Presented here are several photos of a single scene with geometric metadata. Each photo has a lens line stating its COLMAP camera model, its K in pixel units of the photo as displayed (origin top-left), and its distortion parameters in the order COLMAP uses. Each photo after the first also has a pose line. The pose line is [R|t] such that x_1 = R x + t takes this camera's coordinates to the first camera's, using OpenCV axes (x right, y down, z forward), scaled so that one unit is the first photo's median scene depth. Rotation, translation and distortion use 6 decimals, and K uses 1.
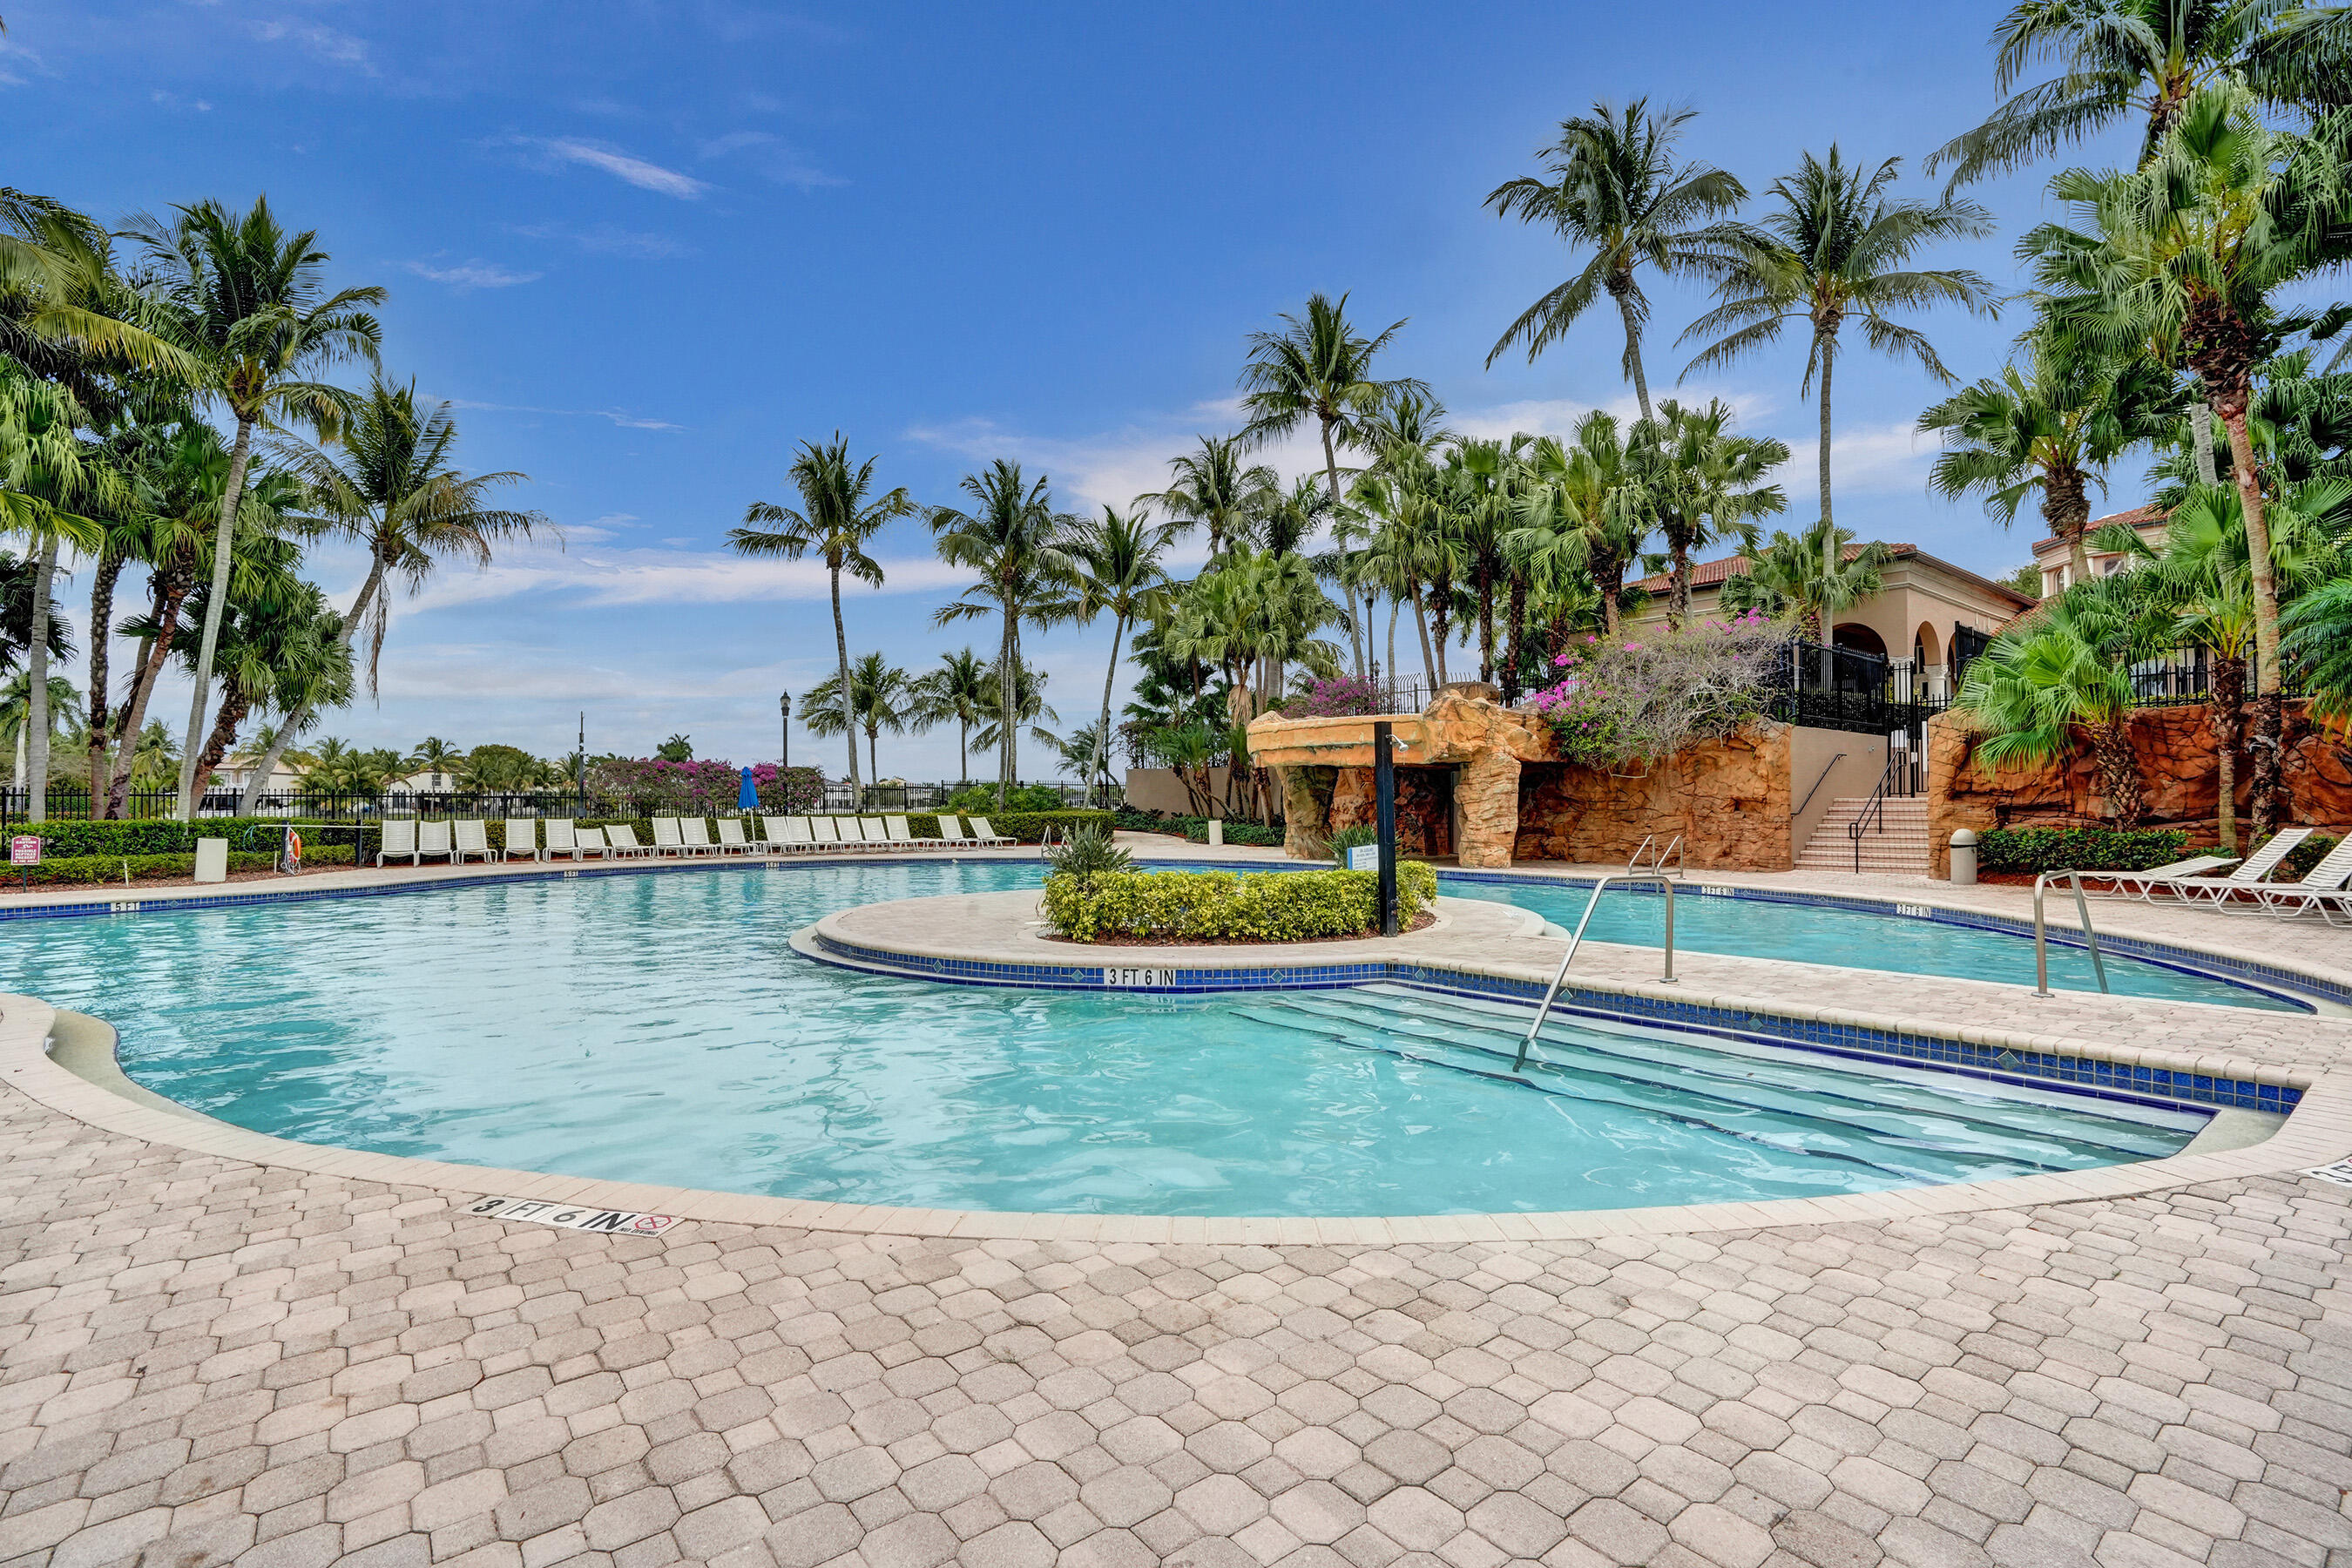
lens RADIAL K [[1116.7, 0, 1169.5], [0, 1116.7, 803.1], [0, 0, 1]] dist [-0.001495, -0.000079]
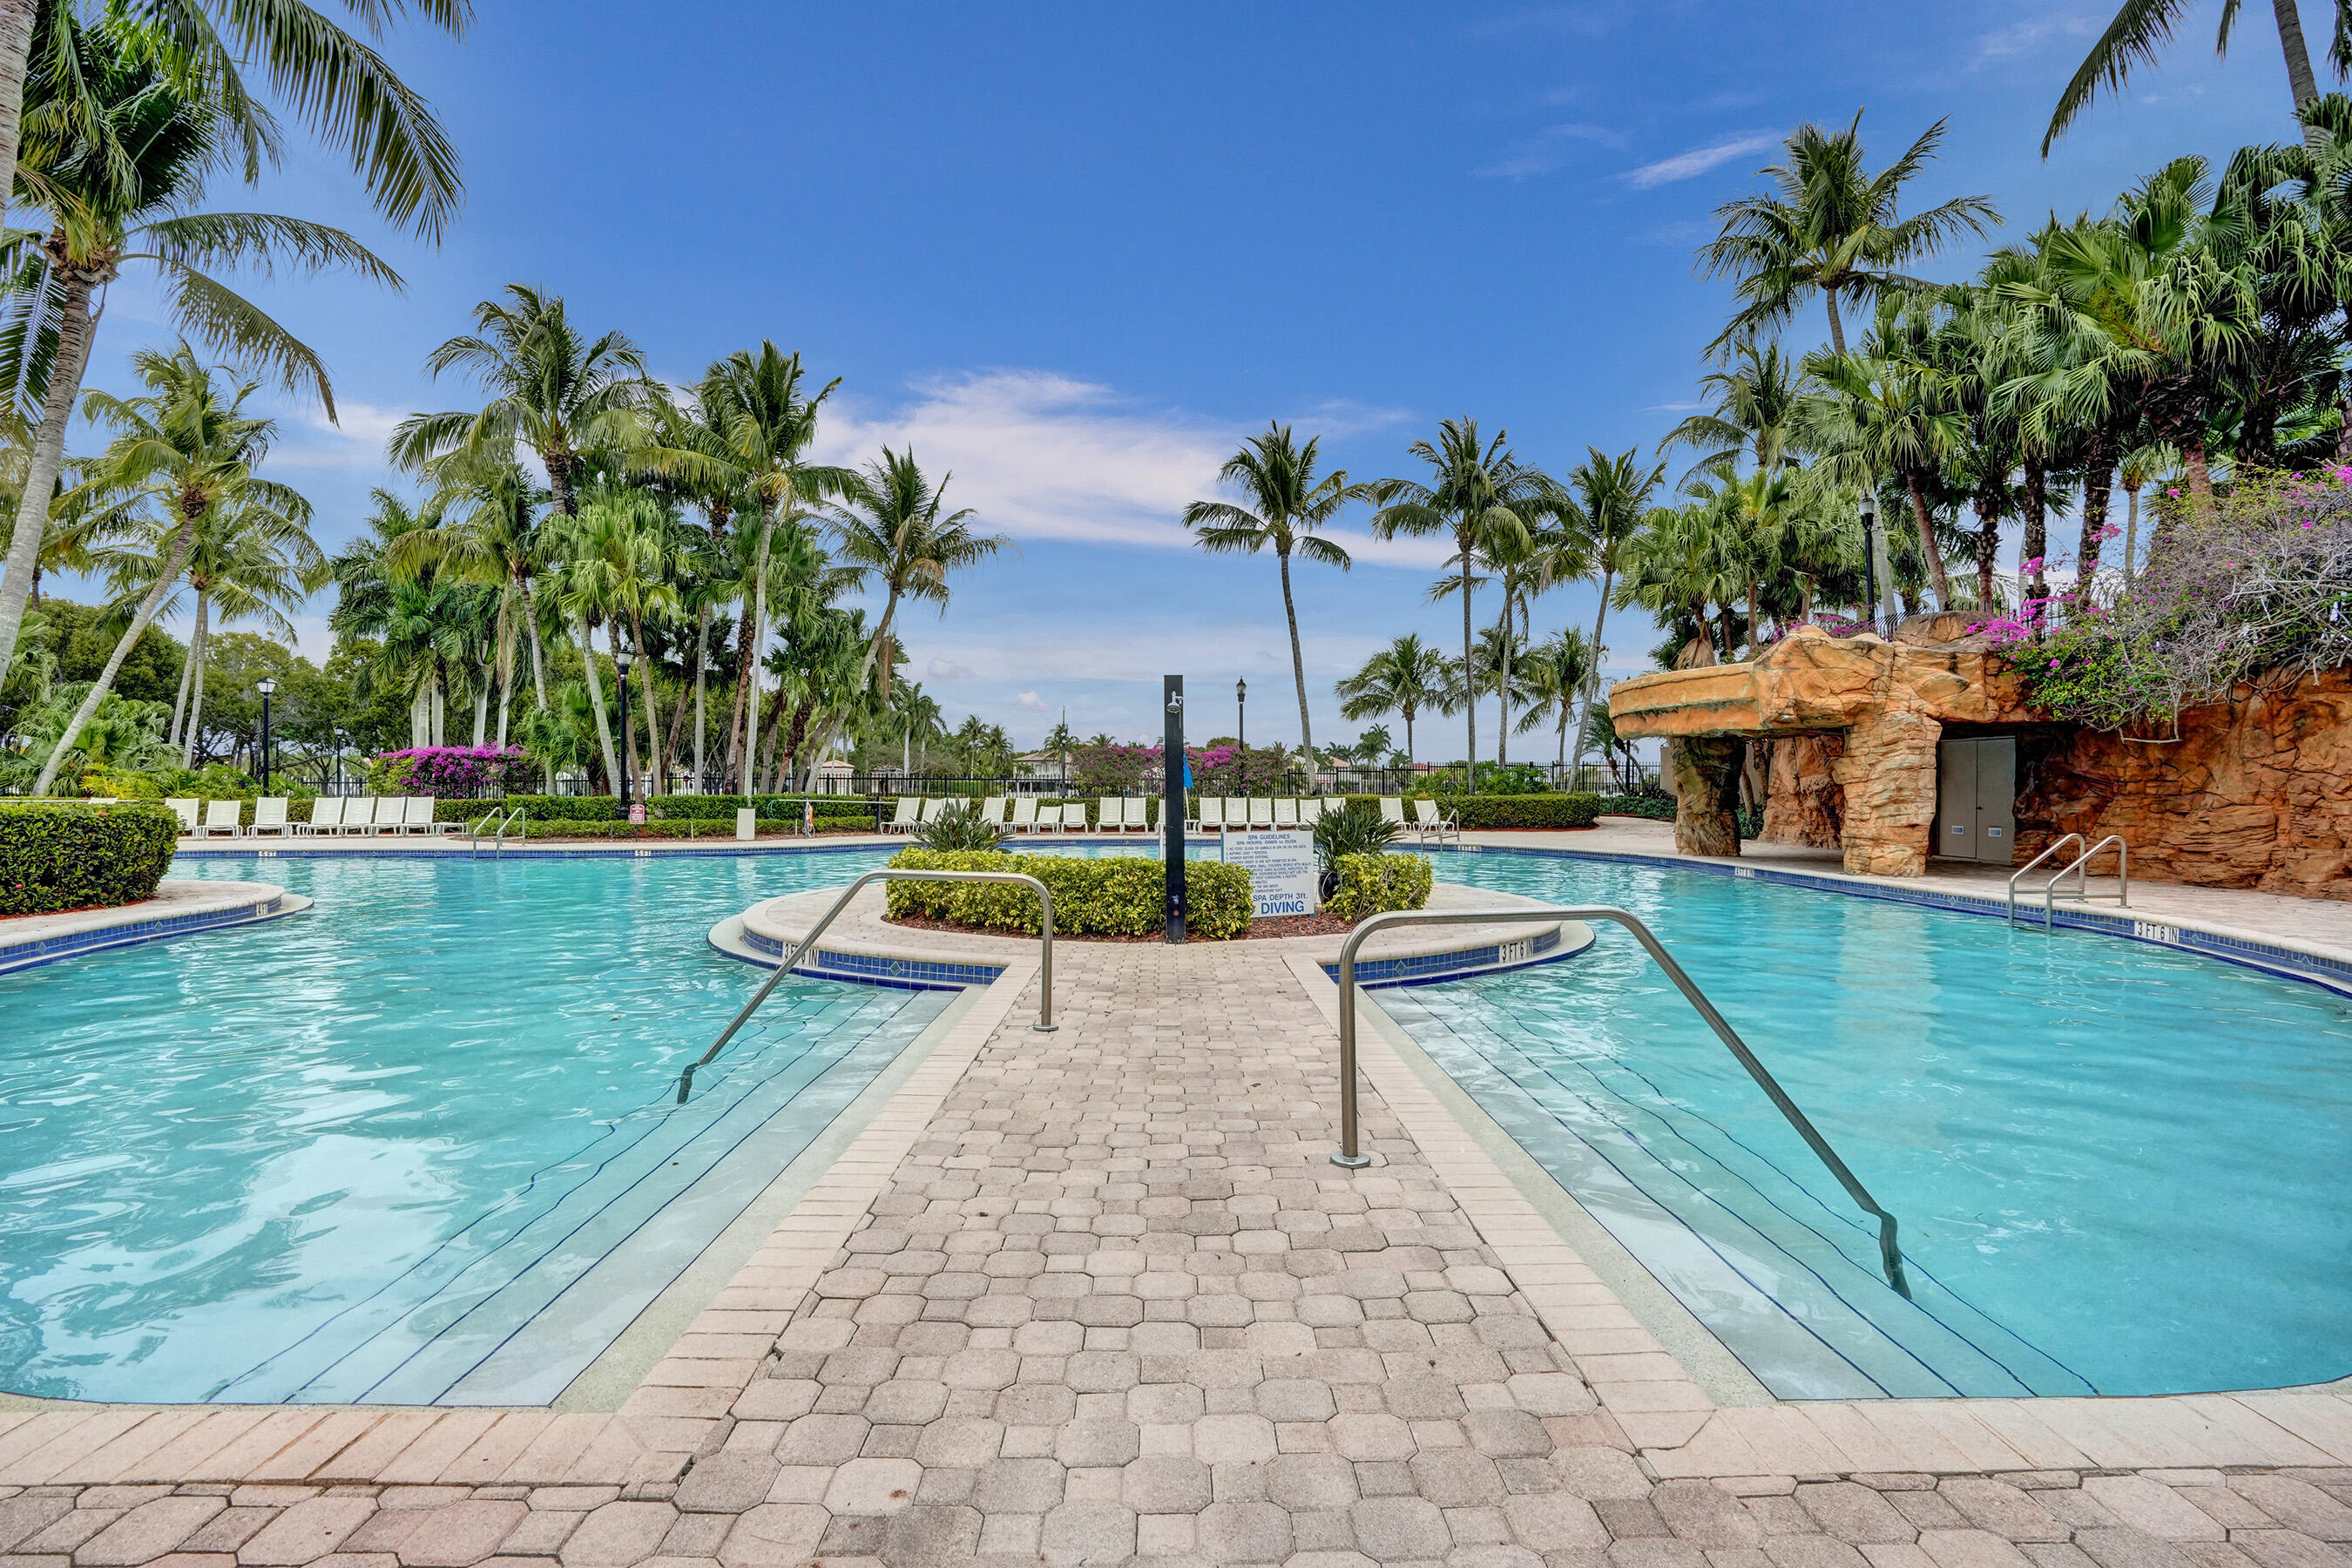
lens RADIAL K [[1108.2, 0, 1176.0], [0, 1108.2, 784.0], [0, 0, 1]] dist [0.000452, 0.000353]
pose [[0.819773, 0.001041, -0.572688, 0.280539], [-0.003203, 0.999991, -0.002767, 0.003450], [0.572680, 0.004103, 0.819769, 0.153861]]
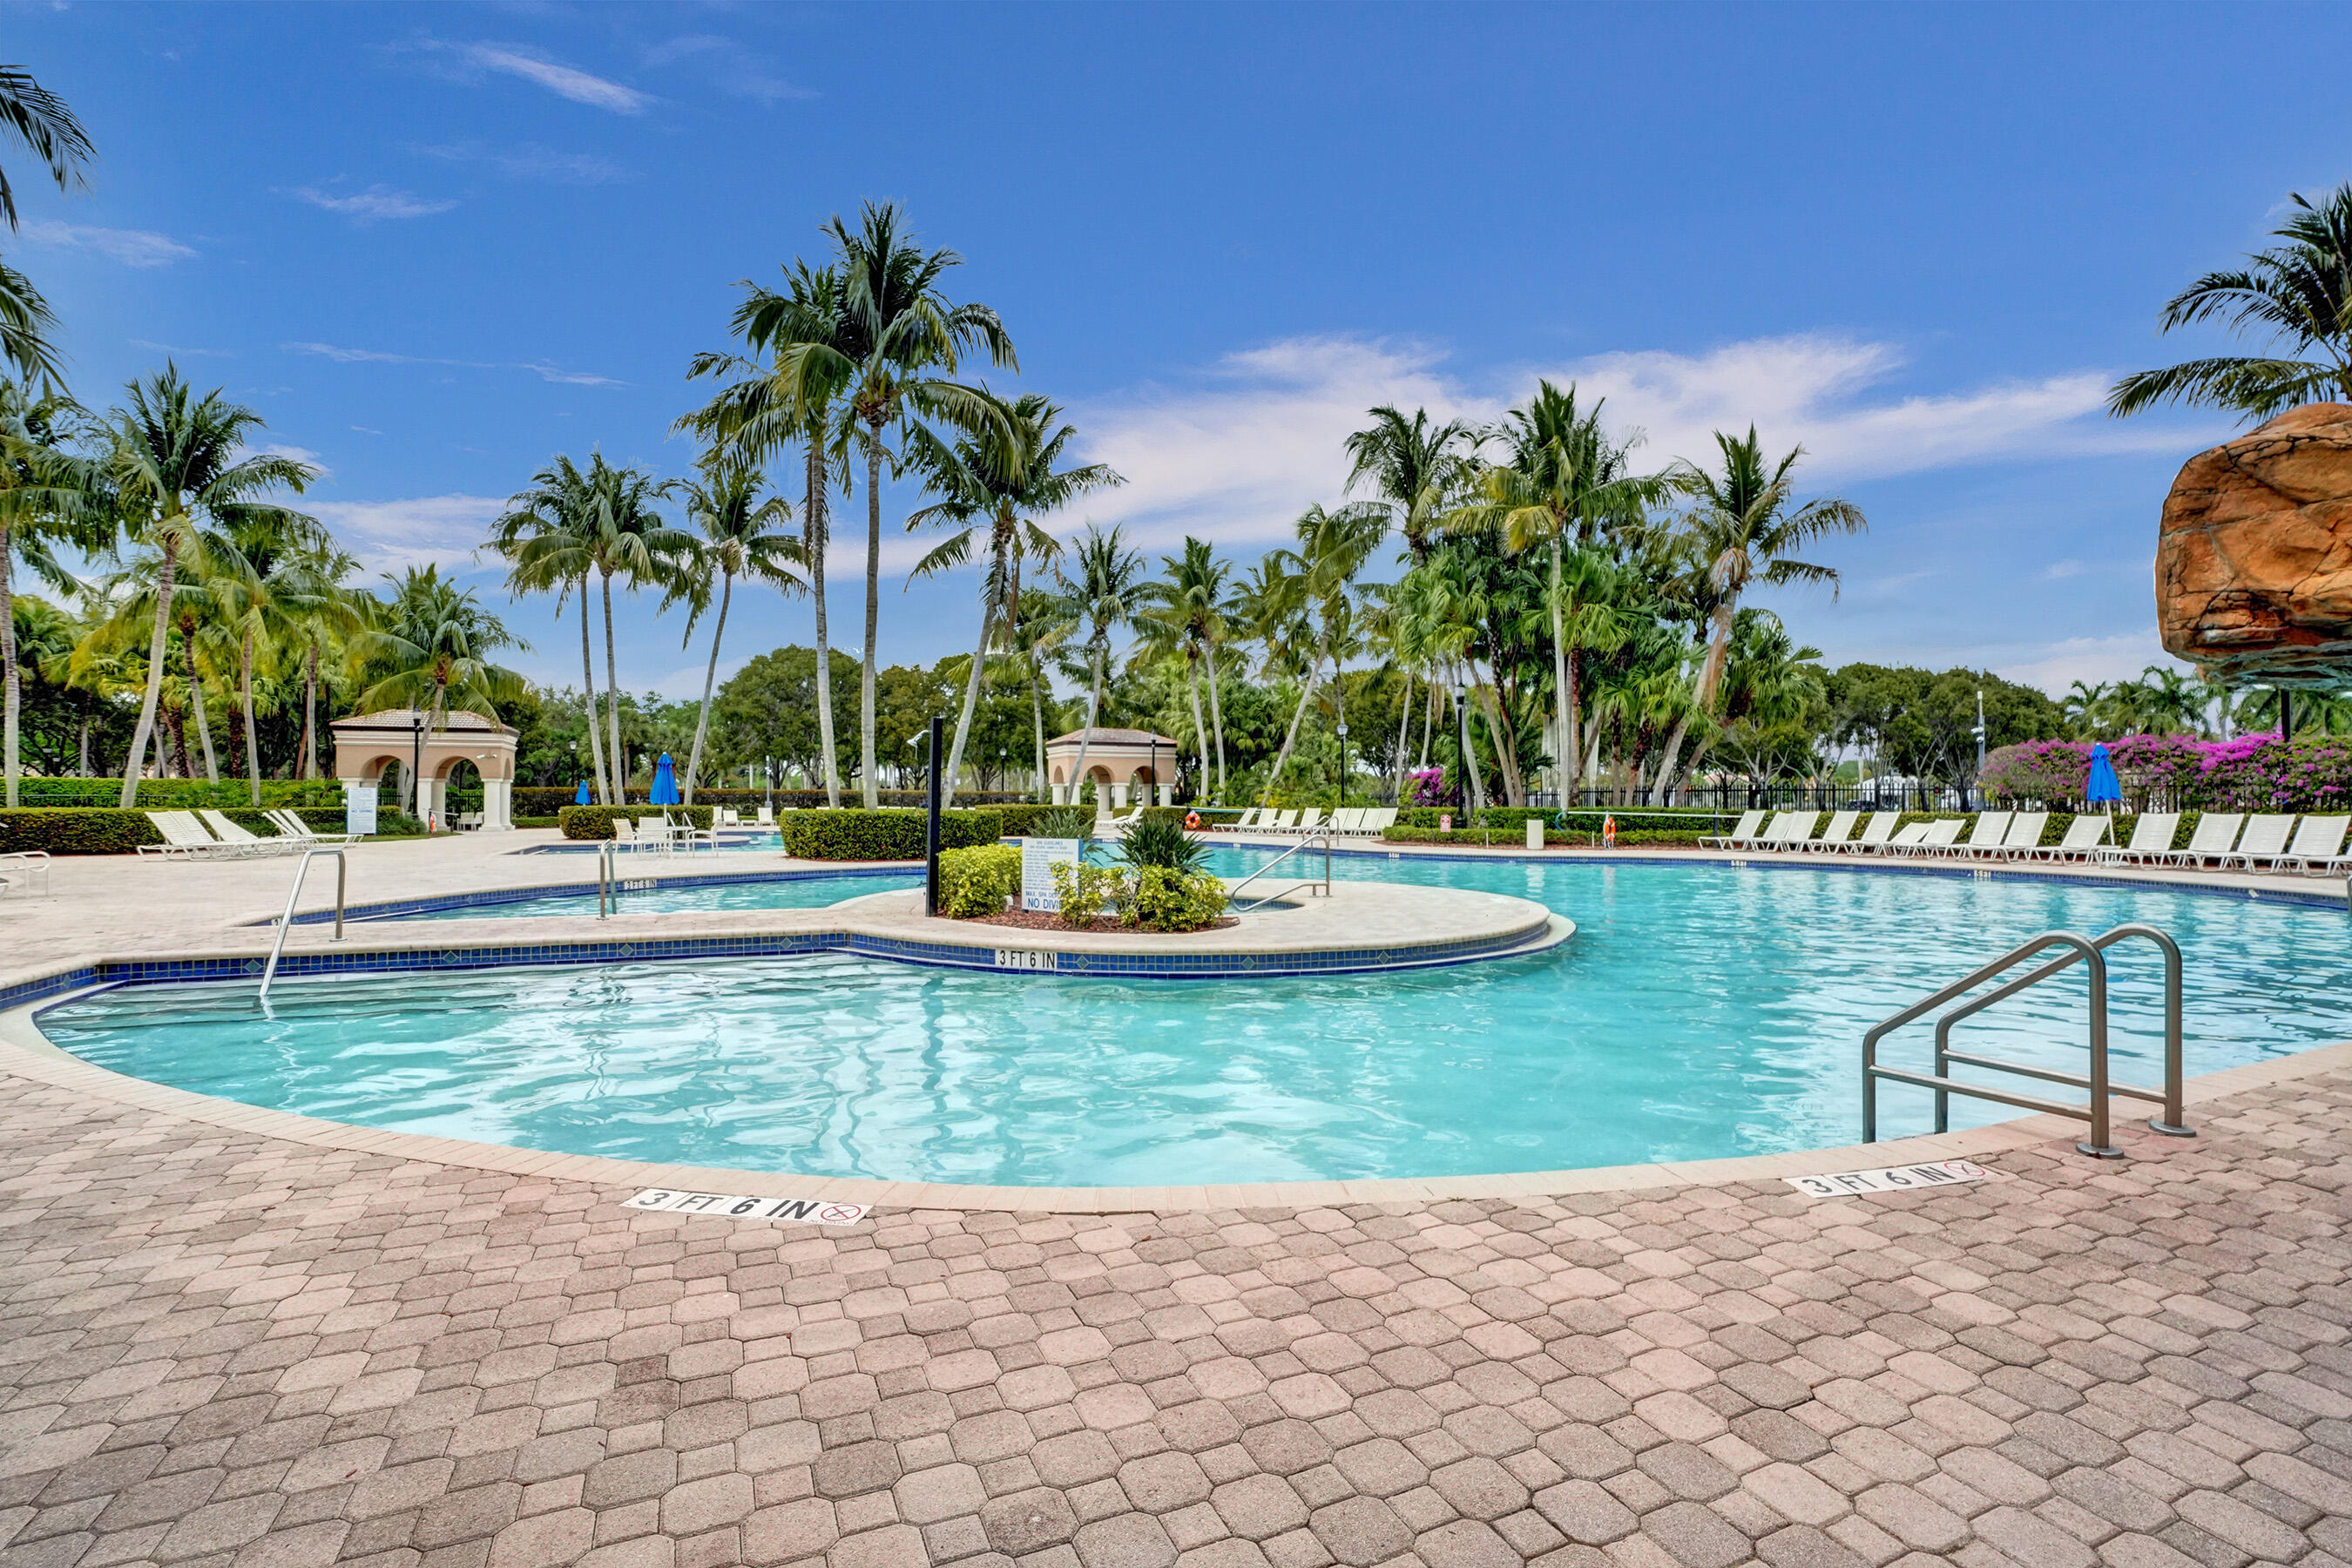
lens RADIAL K [[1108.2, 0, 1176.0], [0, 1108.2, 784.0], [0, 0, 1]] dist [0.000452, 0.000353]
pose [[-0.220257, -0.013203, -0.975352, 0.546075], [0.004245, 0.999886, -0.014493, 0.003436], [0.975433, -0.007333, -0.220176, 0.698194]]
